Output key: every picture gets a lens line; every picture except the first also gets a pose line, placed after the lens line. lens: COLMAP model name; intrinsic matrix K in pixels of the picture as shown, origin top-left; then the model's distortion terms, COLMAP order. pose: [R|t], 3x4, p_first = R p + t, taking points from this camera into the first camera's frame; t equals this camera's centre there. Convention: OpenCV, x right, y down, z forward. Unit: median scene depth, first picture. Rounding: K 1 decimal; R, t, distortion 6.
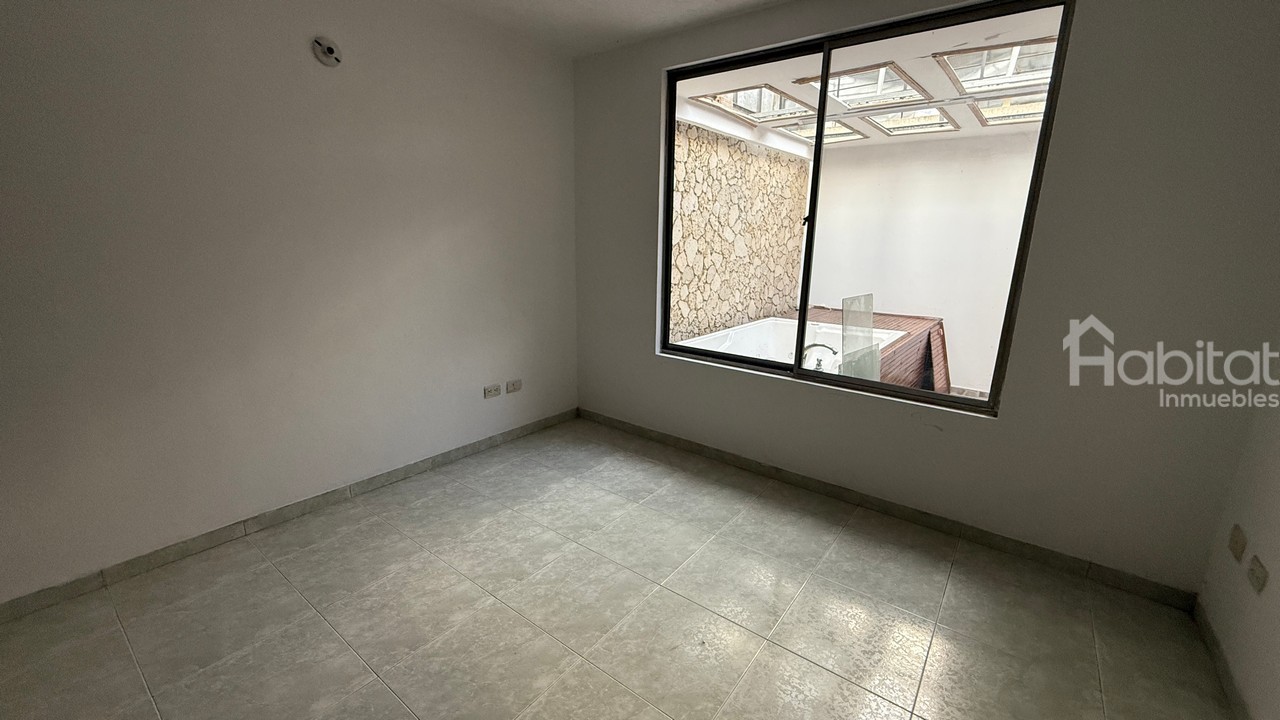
lens RADIAL K [[515.6, 0, 647.5], [0, 515.6, 350.9], [0, 0, 1]] dist [0.000118, -0.000021]
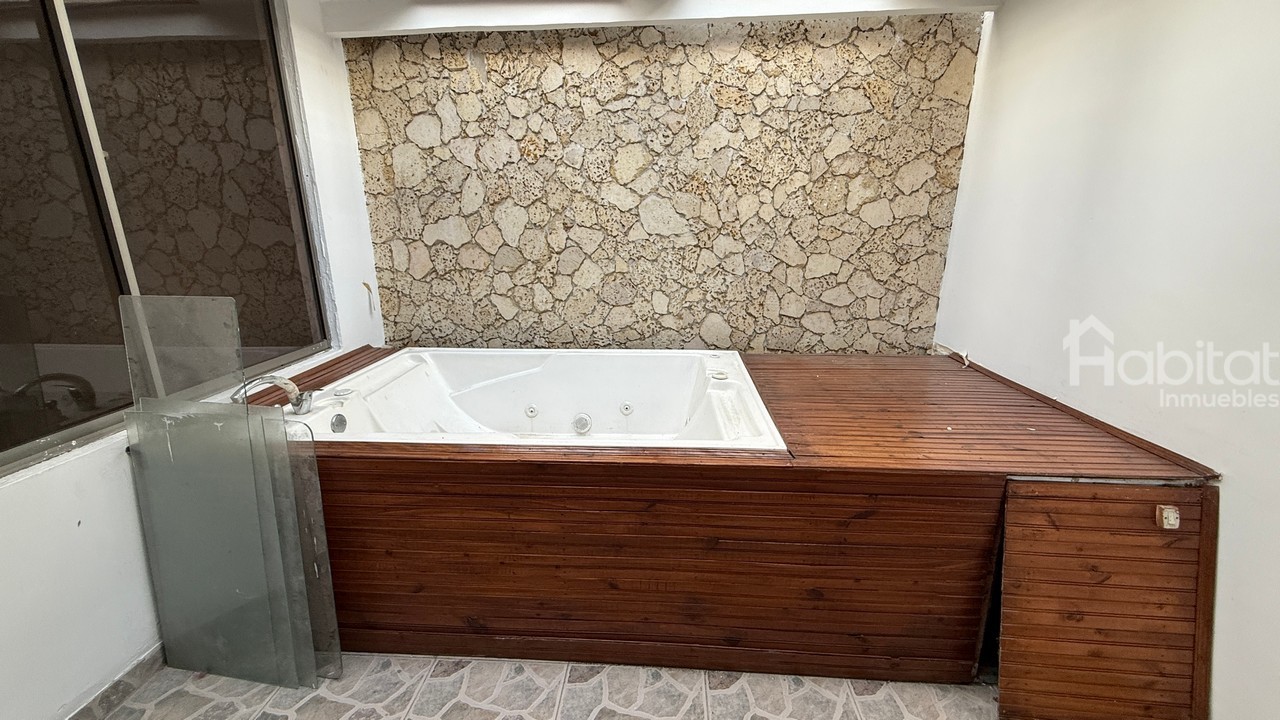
lens RADIAL K [[515.6, 0, 637.6], [0, 515.6, 351.6], [0, 0, 1]] dist [0.000118, -0.000021]
pose [[0.559484, 0.183344, -0.808309, 0.721744], [-0.167025, 0.980161, 0.106715, -0.122128], [0.811838, 0.075302, 0.579007, 0.717602]]
